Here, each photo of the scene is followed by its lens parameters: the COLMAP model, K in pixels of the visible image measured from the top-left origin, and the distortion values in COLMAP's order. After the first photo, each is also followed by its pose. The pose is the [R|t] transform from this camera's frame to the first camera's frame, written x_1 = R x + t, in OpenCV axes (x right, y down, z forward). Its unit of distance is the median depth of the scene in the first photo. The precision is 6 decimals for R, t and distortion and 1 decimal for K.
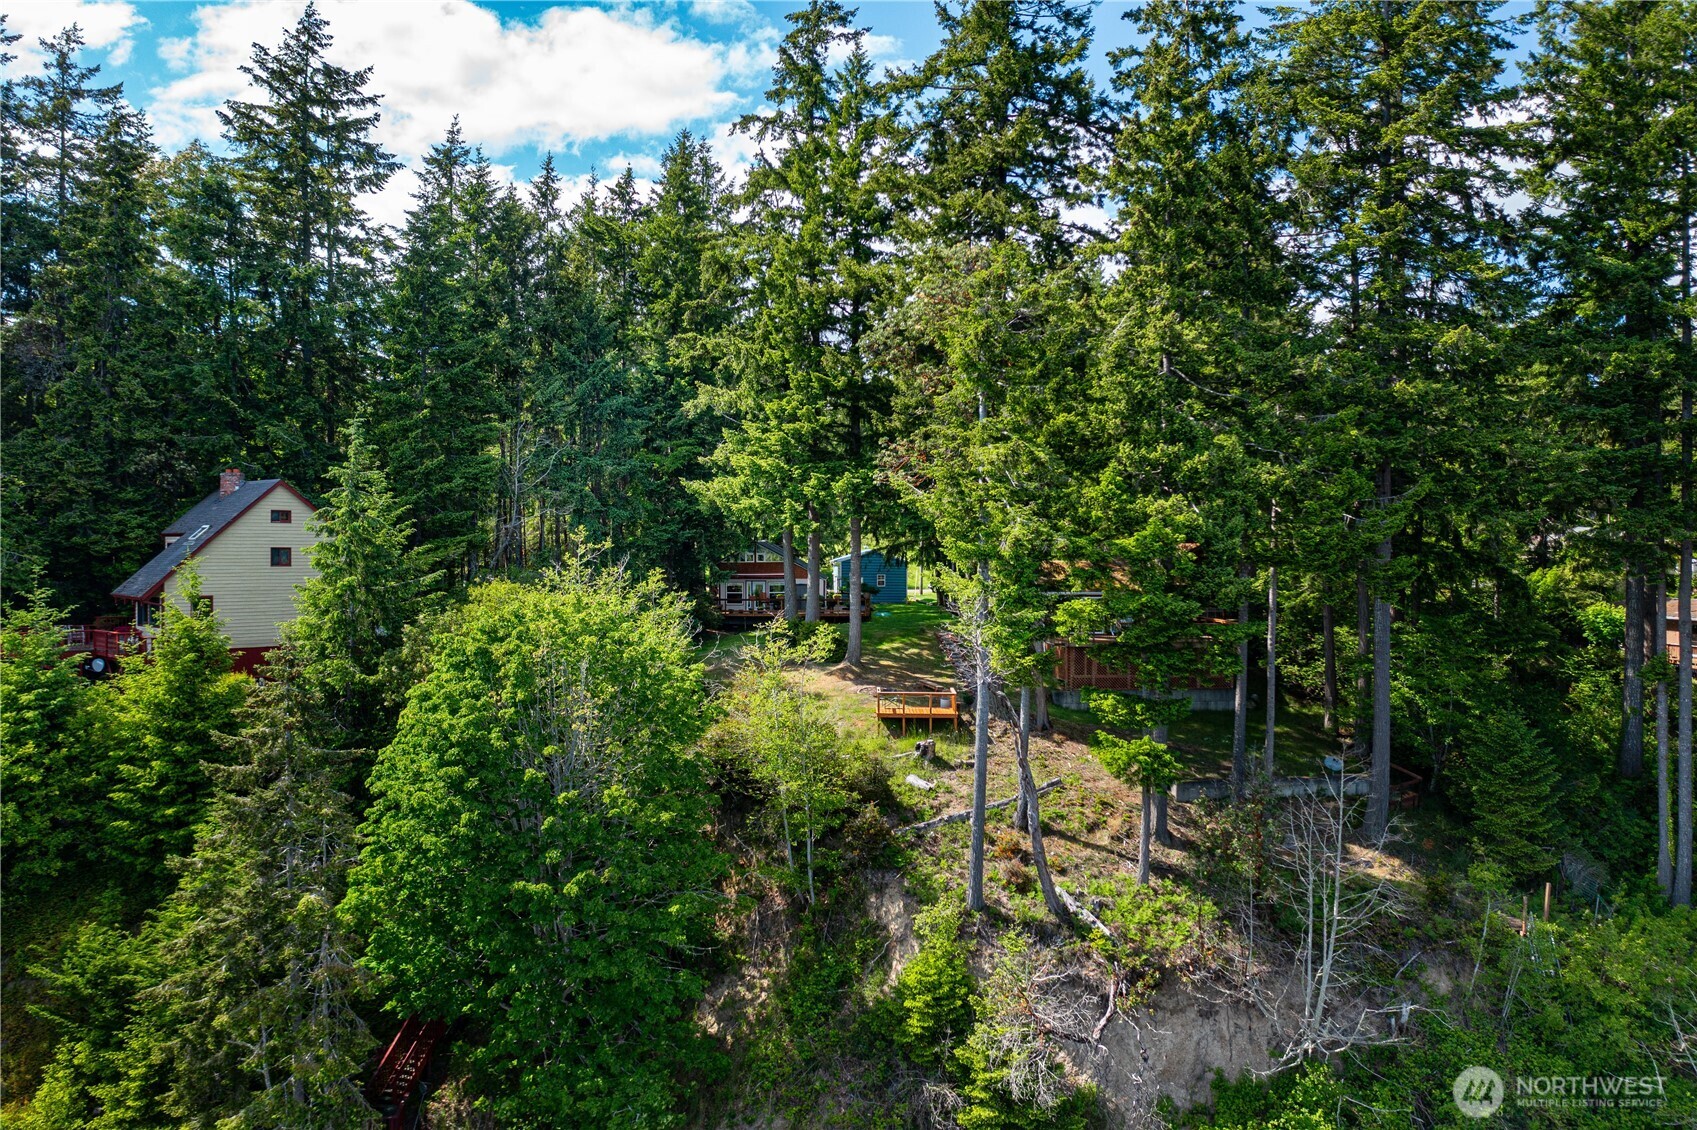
lens RADIAL K [[1337.5, 0, 848.5], [0, 1337.5, 565.0], [0, 0, 1]] dist [-0.011460, 0.004004]
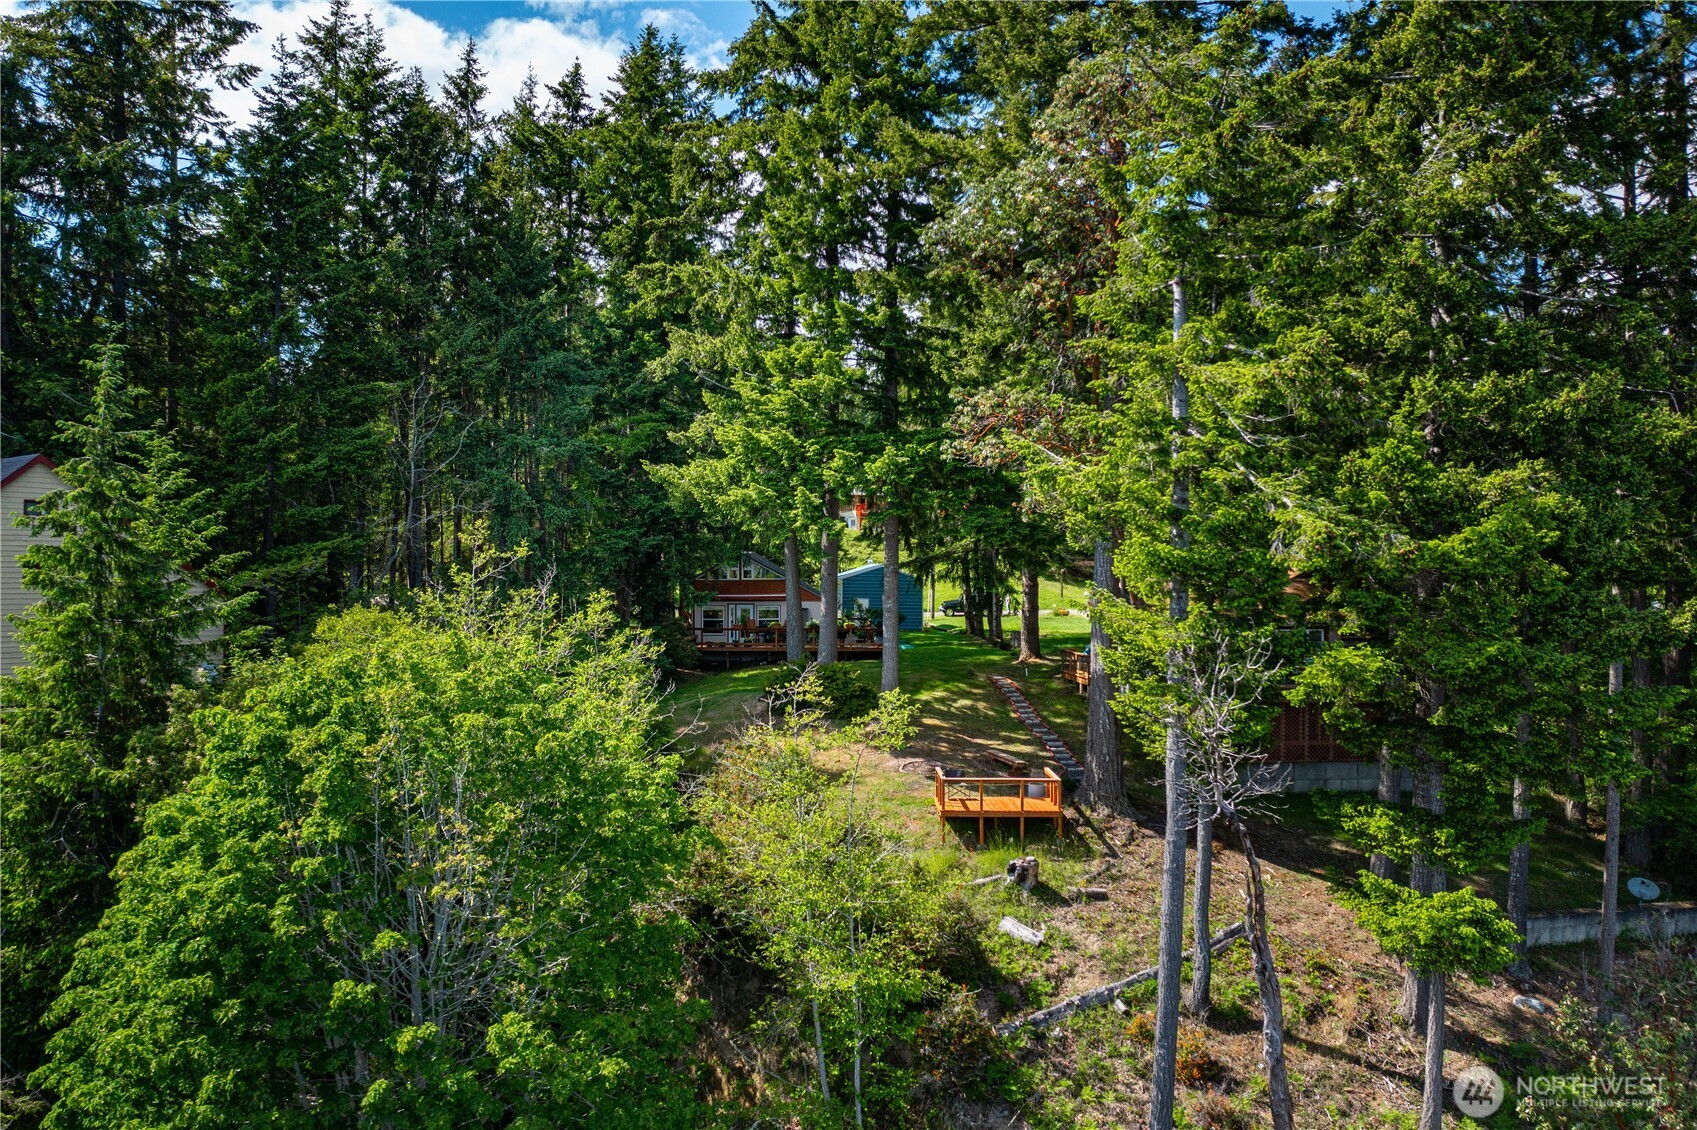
lens RADIAL K [[1337.5, 0, 848.5], [0, 1337.5, 565.0], [0, 0, 1]] dist [-0.011460, 0.004004]
pose [[0.999658, 0.001923, 0.026069, -0.043259], [-0.001580, 0.999912, -0.013179, -0.000901], [-0.026092, 0.013133, 0.999573, 0.359087]]
